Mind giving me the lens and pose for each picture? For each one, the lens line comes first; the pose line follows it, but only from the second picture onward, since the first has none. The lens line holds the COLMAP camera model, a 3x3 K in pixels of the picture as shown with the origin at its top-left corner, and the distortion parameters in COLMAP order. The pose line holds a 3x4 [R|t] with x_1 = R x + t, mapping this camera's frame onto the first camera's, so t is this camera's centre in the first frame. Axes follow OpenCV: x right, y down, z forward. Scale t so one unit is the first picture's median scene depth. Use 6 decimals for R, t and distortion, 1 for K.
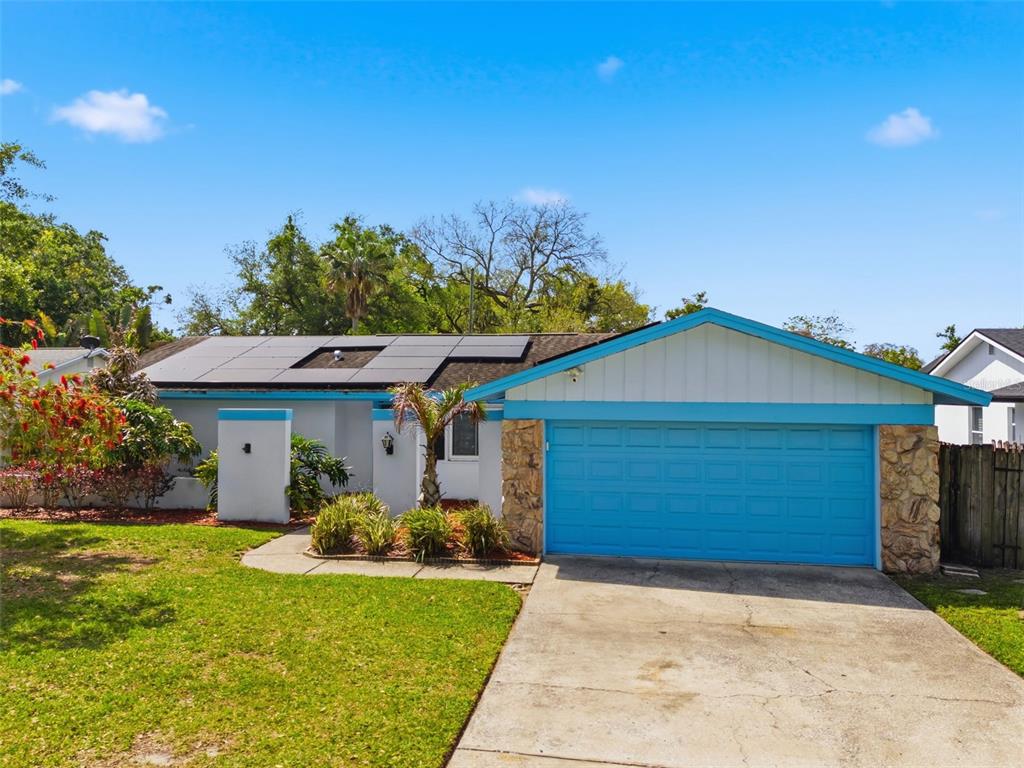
lens RADIAL K [[742.4, 0, 508.7], [0, 742.4, 381.5], [0, 0, 1]] dist [0.092041, -0.092711]
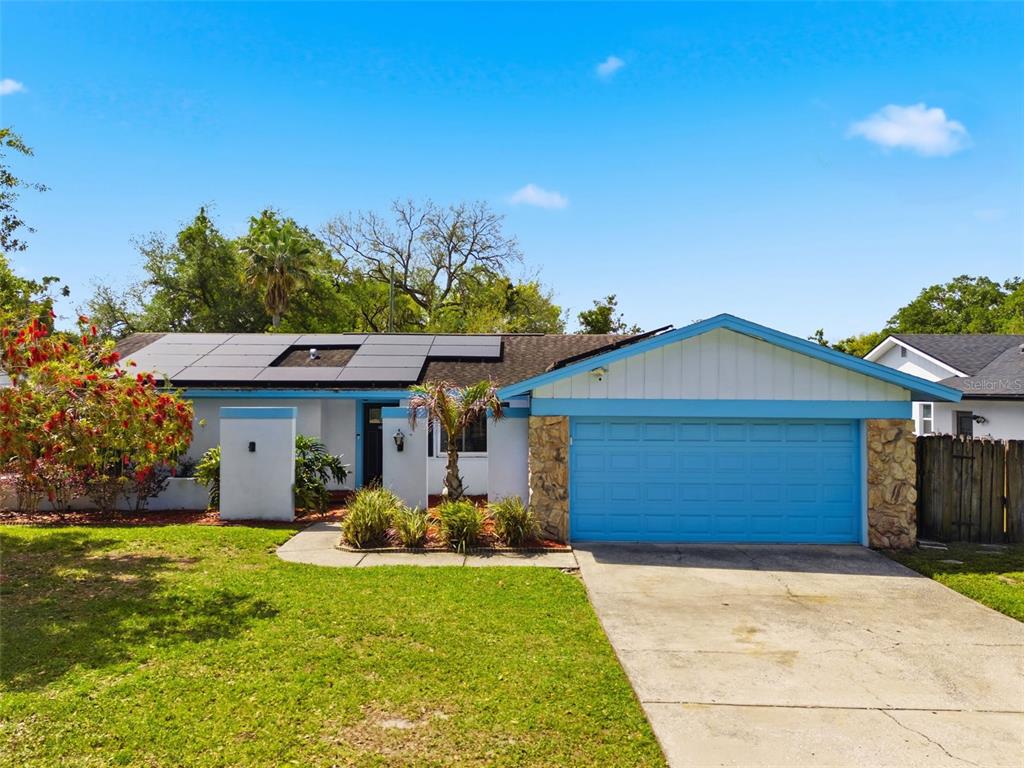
lens RADIAL K [[742.4, 0, 508.7], [0, 742.4, 381.5], [0, 0, 1]] dist [0.092041, -0.092711]
pose [[0.989271, 0.001438, 0.146082, -0.198440], [-0.001715, 0.999997, 0.001771, -0.000150], [-0.146079, -0.002002, 0.989271, -0.043914]]
